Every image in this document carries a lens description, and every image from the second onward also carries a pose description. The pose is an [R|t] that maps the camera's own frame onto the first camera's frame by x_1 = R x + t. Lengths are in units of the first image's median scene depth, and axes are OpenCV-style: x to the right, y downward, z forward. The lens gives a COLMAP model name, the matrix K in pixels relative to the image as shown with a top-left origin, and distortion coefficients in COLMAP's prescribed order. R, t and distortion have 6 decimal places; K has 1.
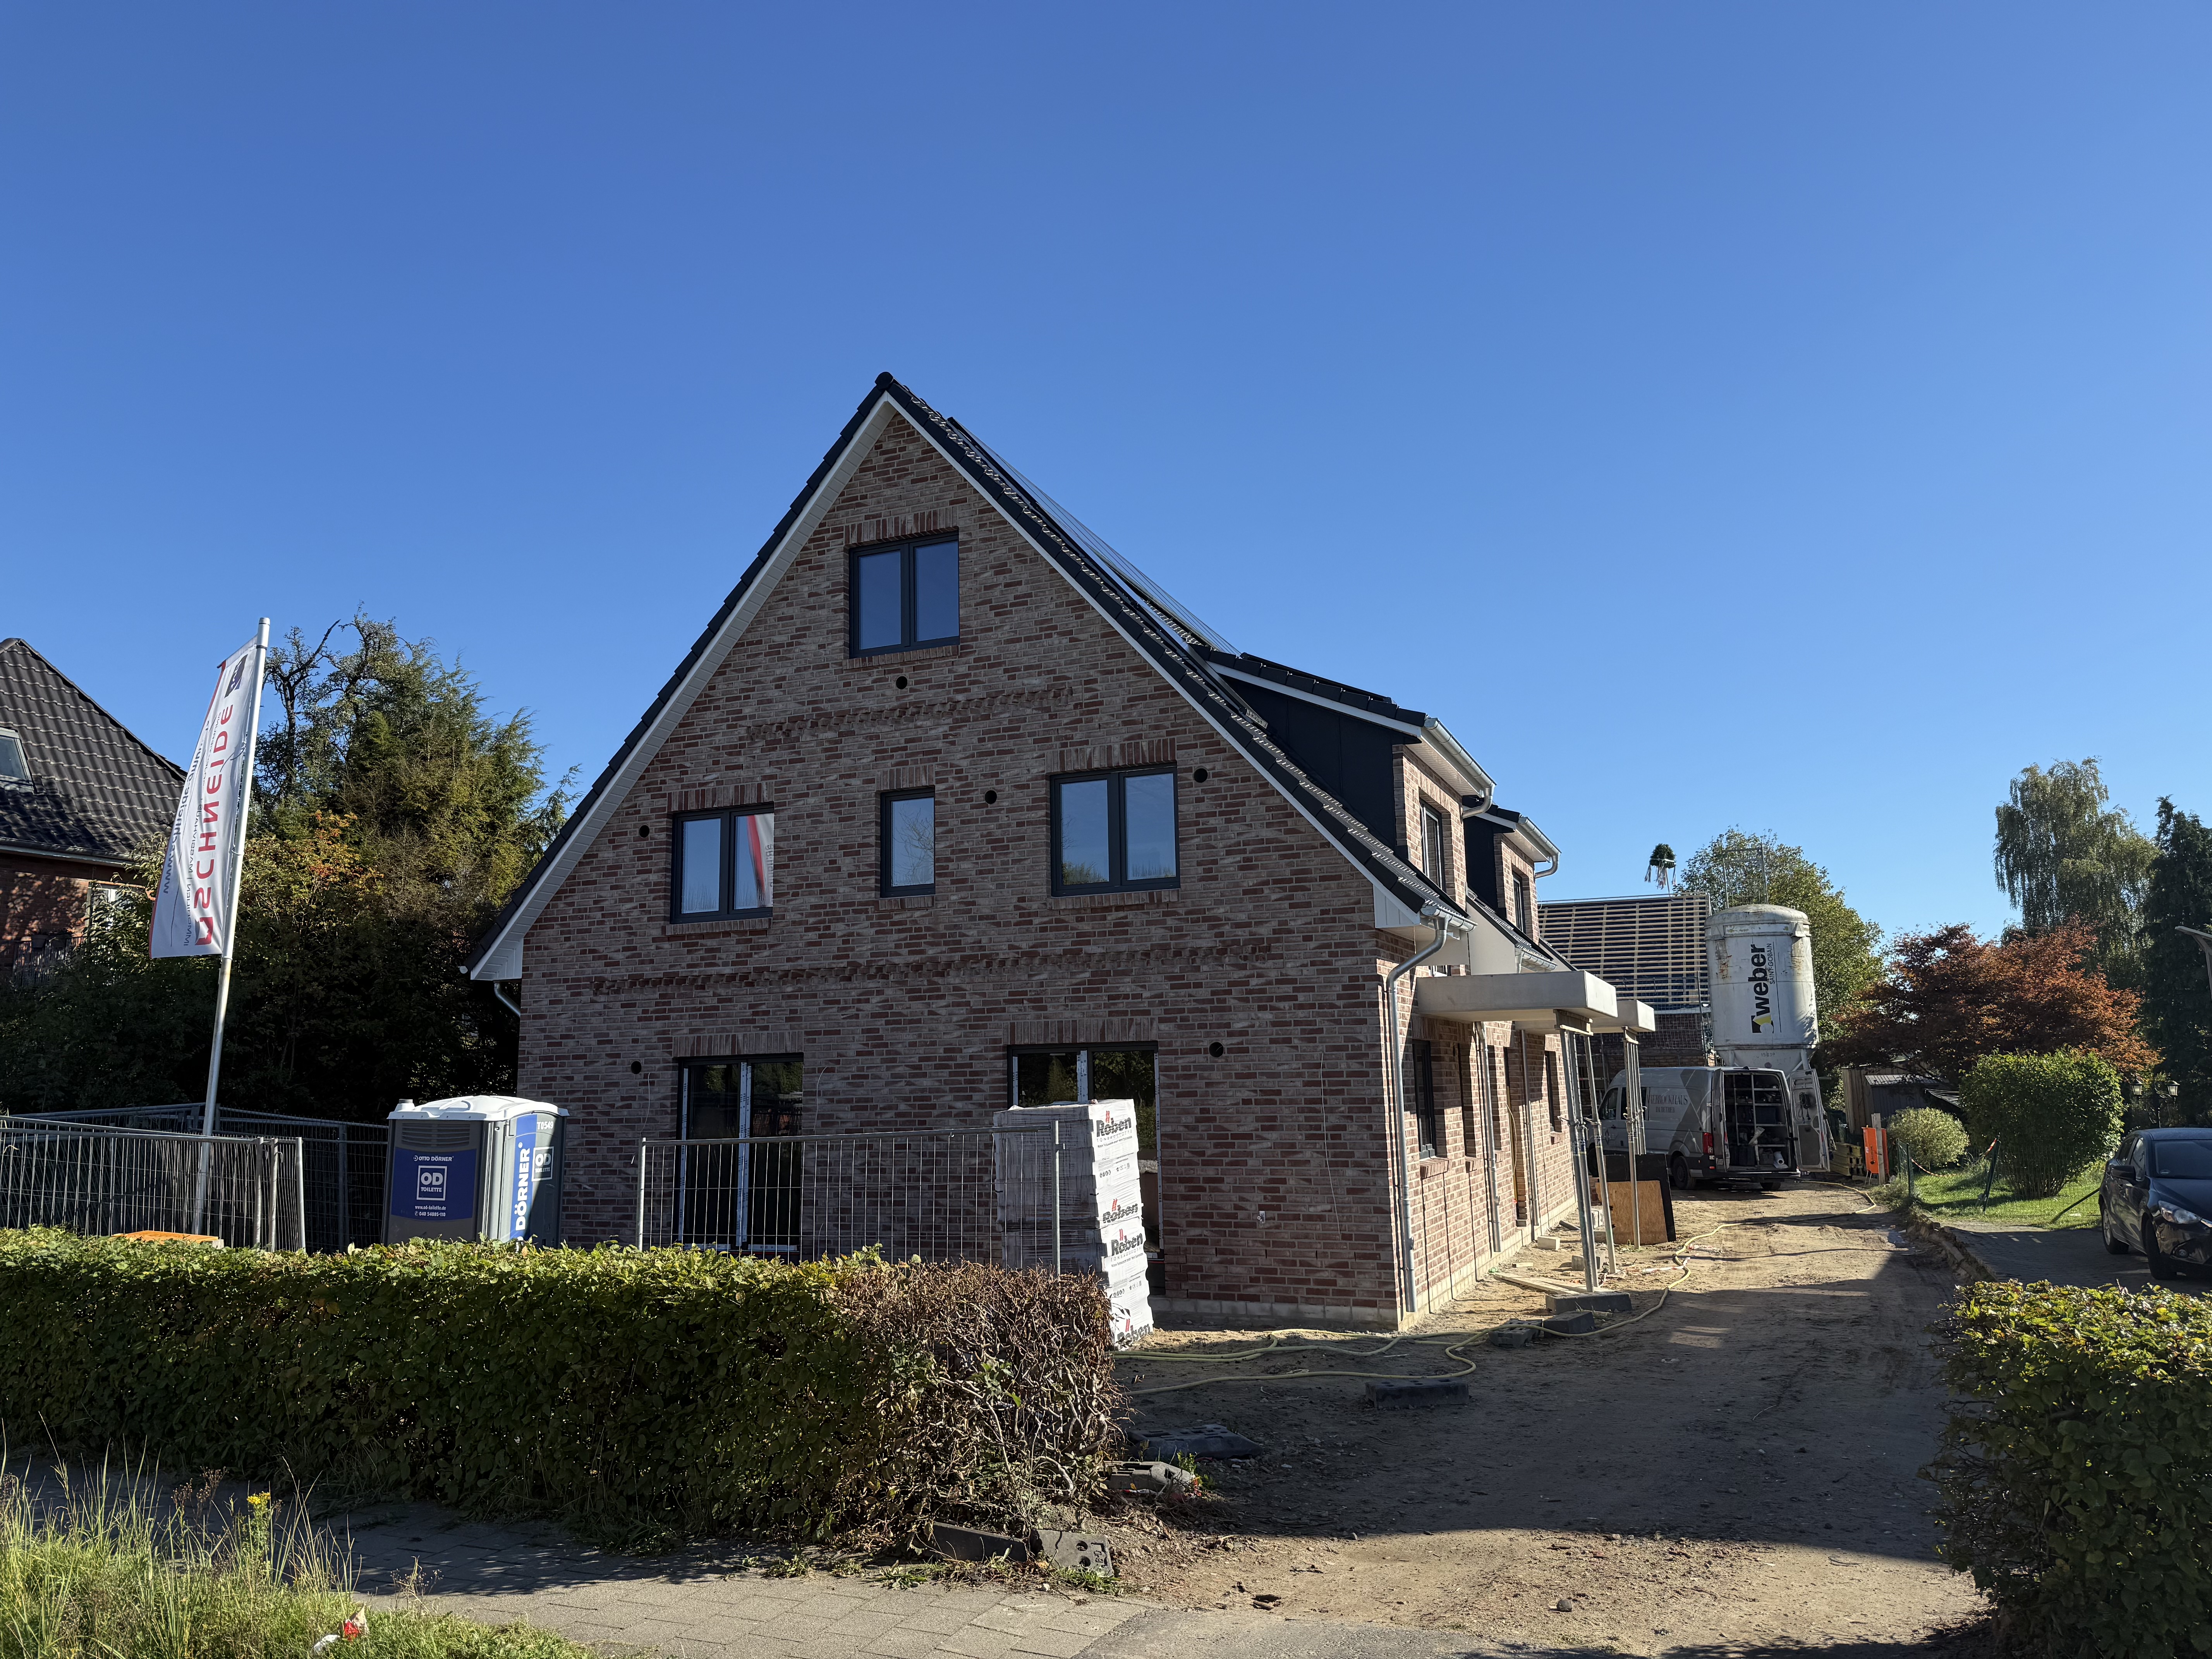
lens RADIAL K [[1566.4, 0, 1098.5], [0, 1566.4, 830.8], [0, 0, 1]] dist [0.008938, -0.013572]
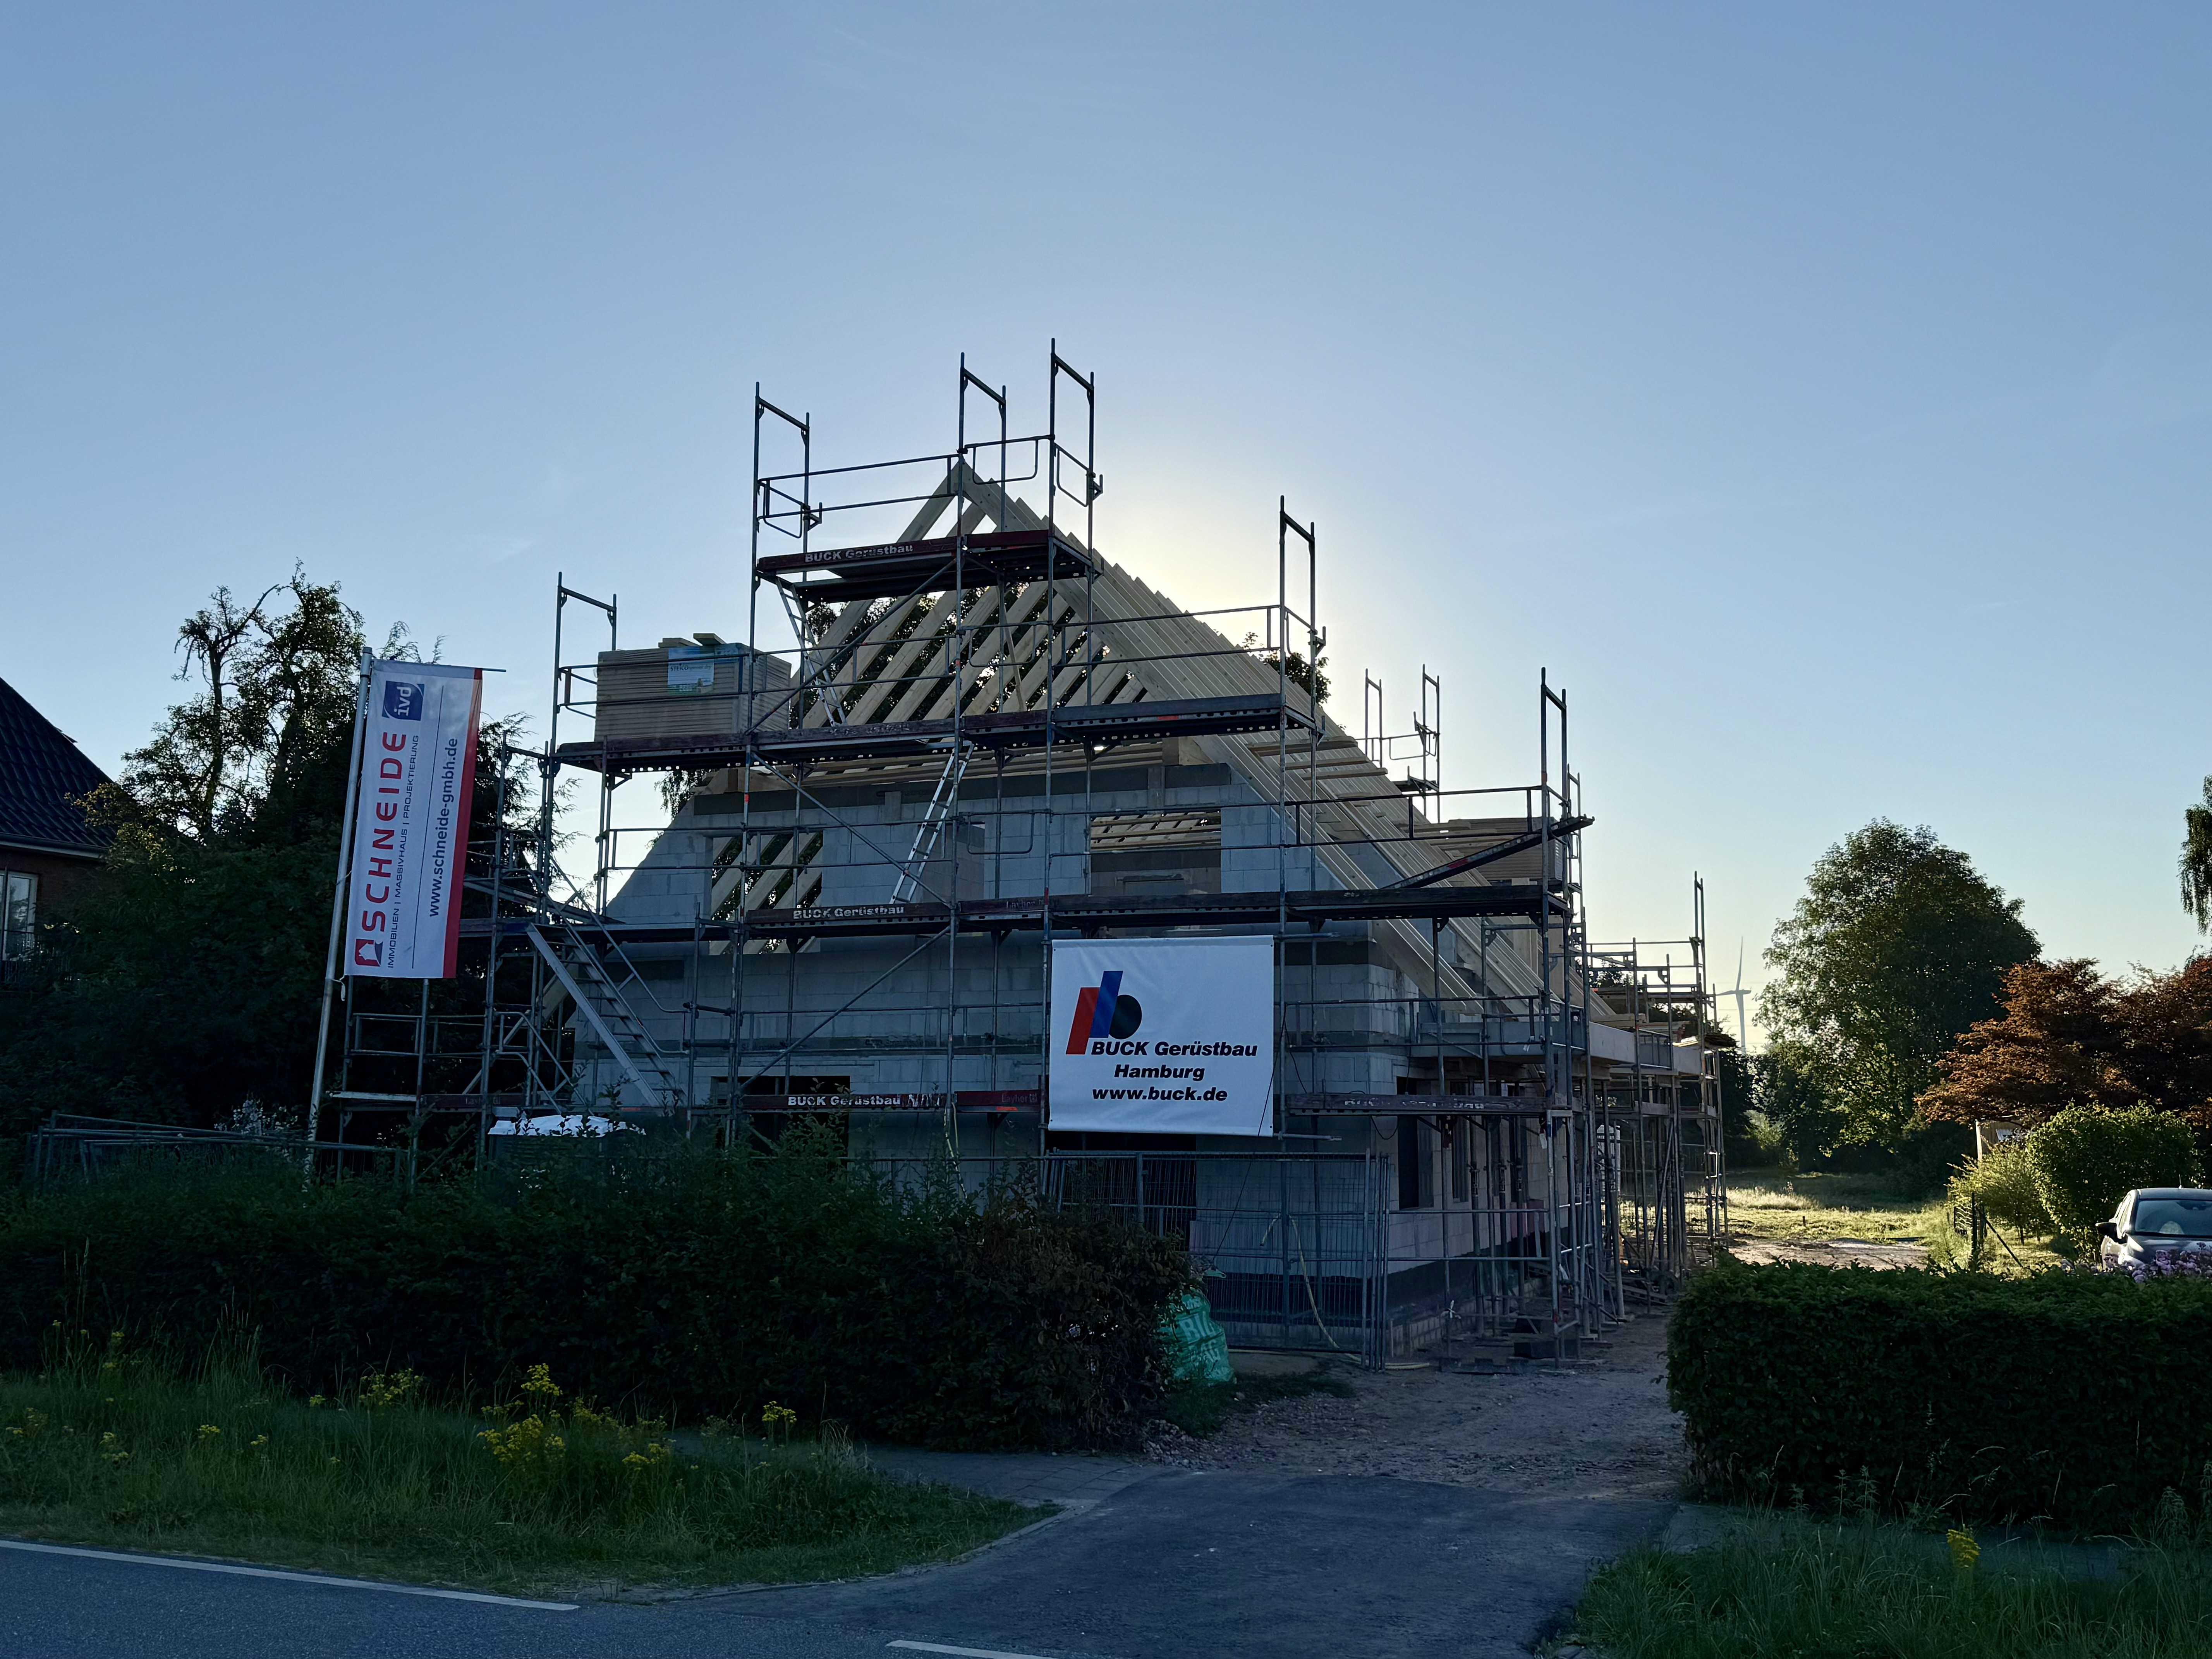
lens RADIAL K [[2142.8, 0, 1110.1], [0, 2142.8, 788.8], [0, 0, 1]] dist [0.017339, 0.000000]
pose [[0.999447, 0.027583, 0.018568, -0.043777], [-0.027707, 0.999595, 0.006469, -0.063752], [-0.018382, -0.006980, 0.999807, -0.411565]]
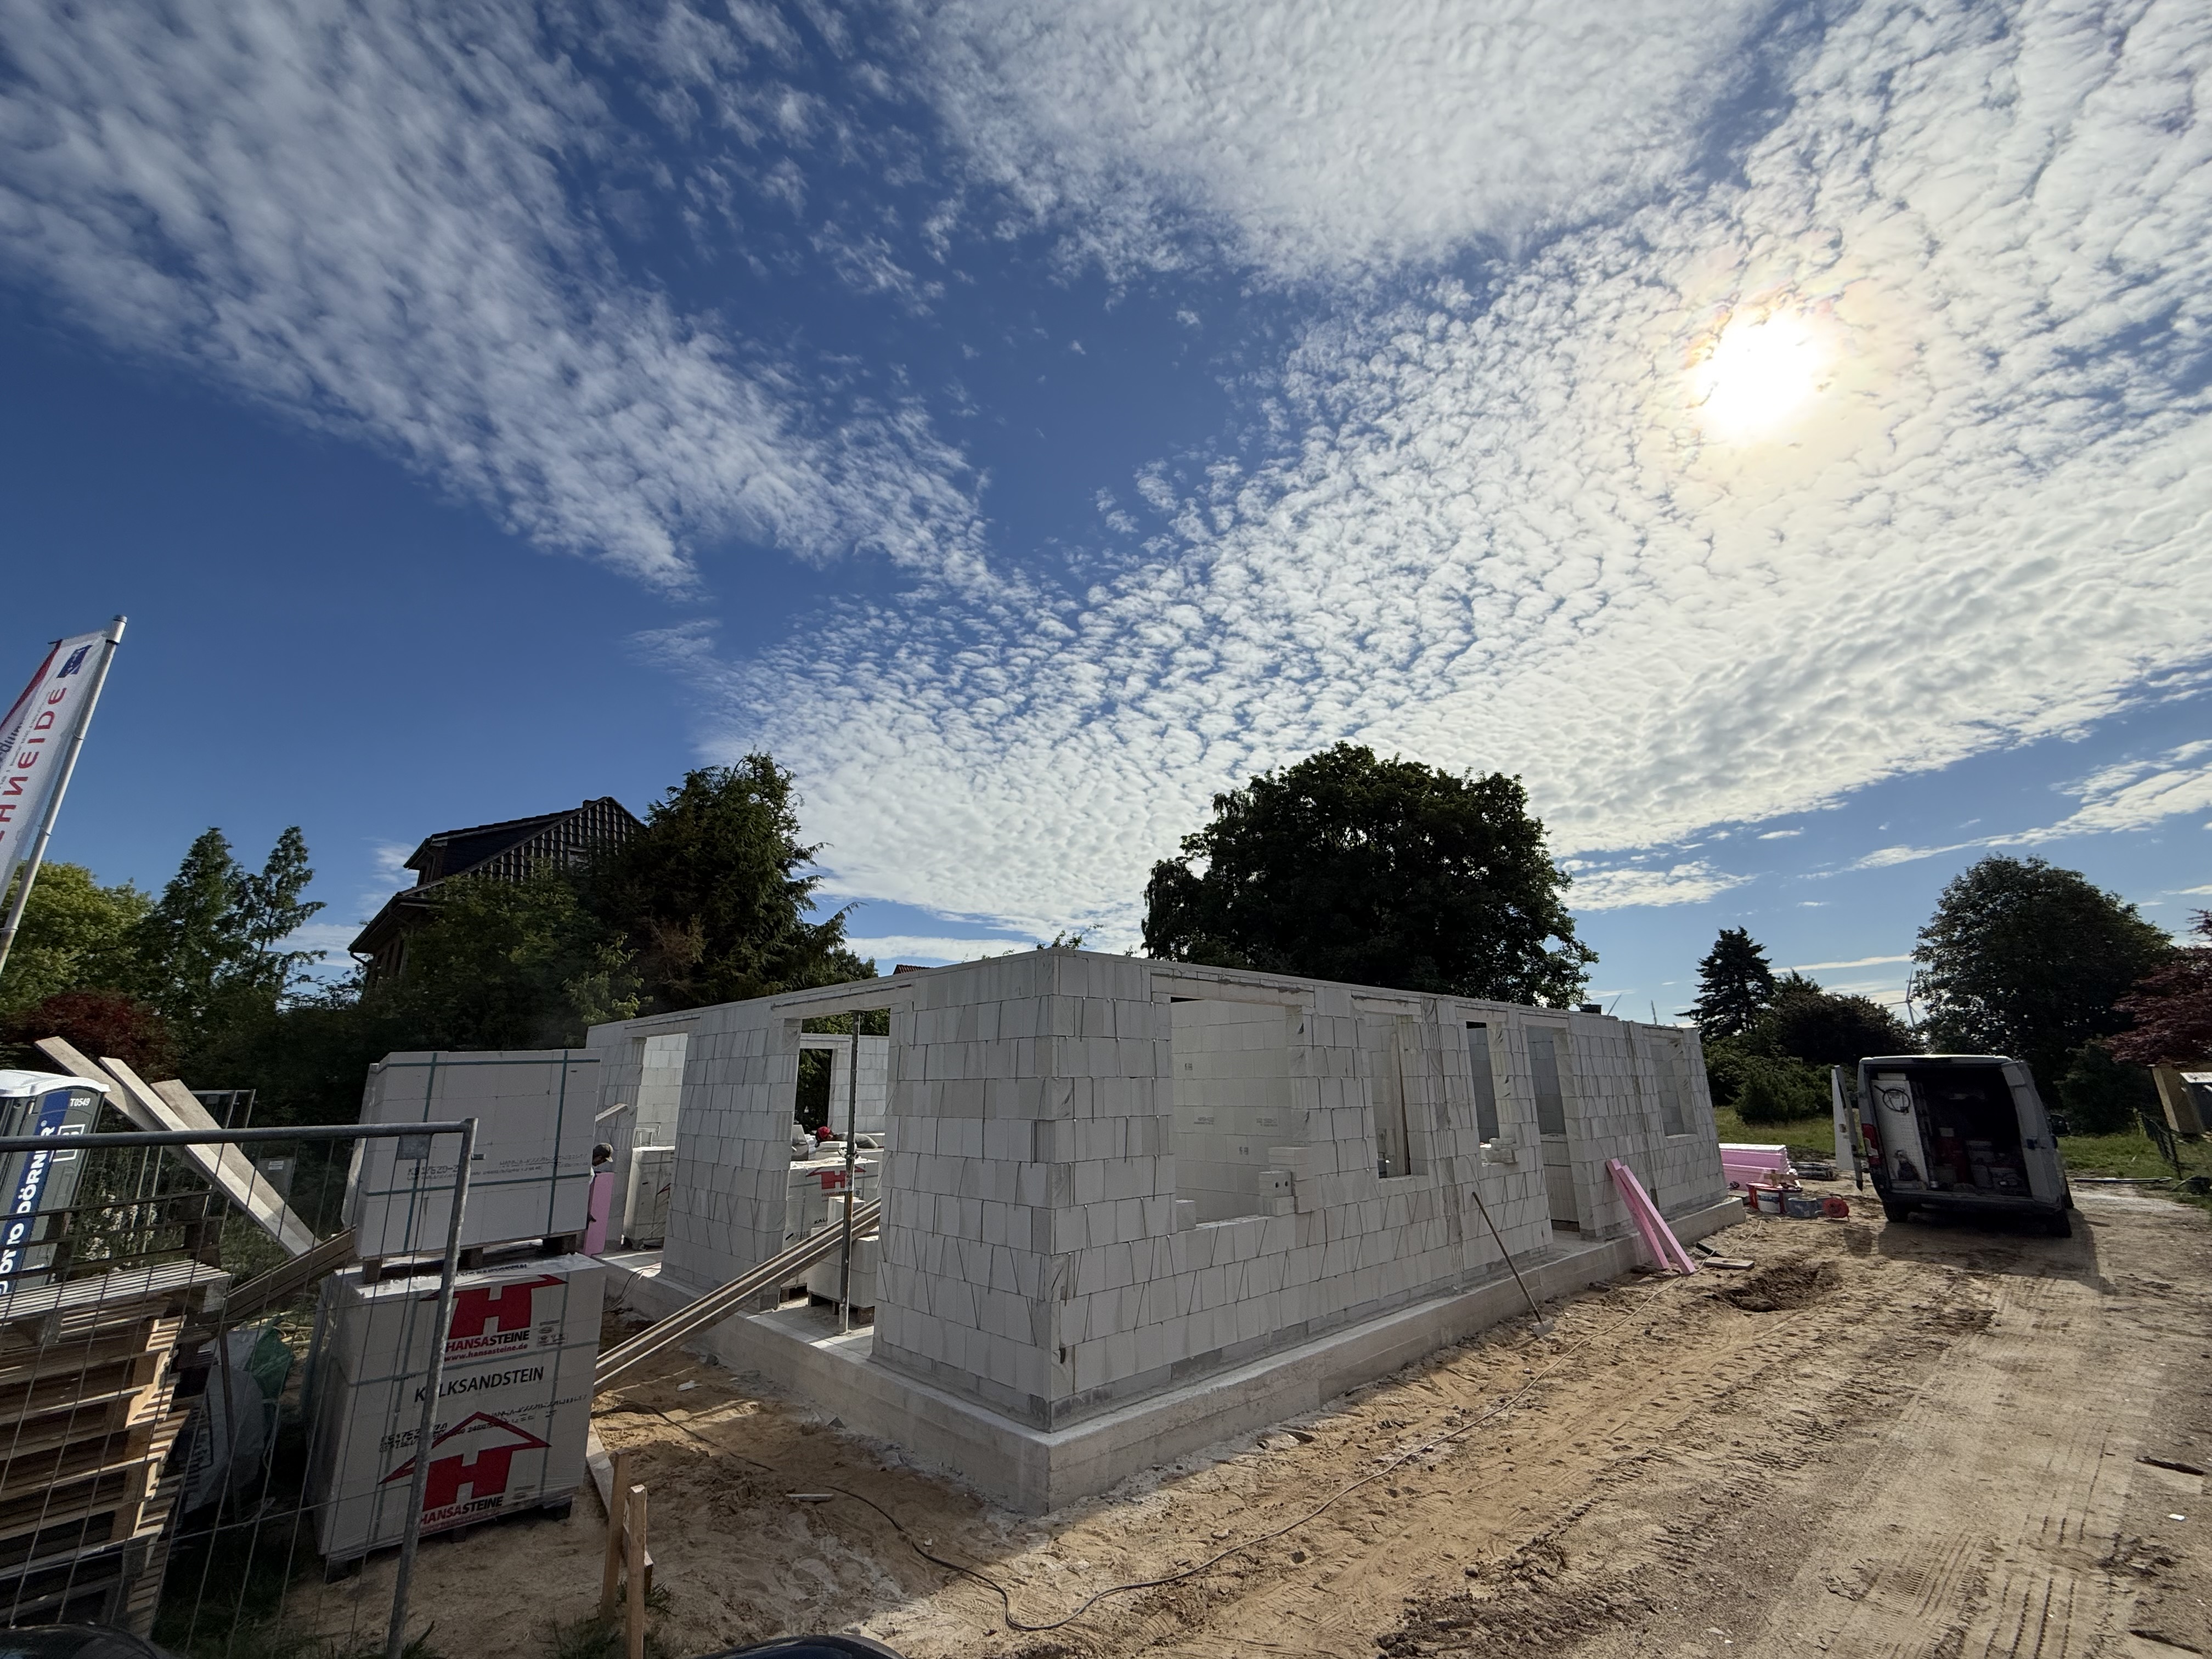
lens RADIAL K [[901.3, 0, 1105.4], [0, 901.3, 837.0], [0, 0, 1]] dist [-0.001583, -0.000455]
pose [[0.914930, -0.096928, -0.391801, 0.301080], [0.056990, 0.992034, -0.112339, 0.104464], [0.399569, 0.080454, 0.913166, 0.600302]]
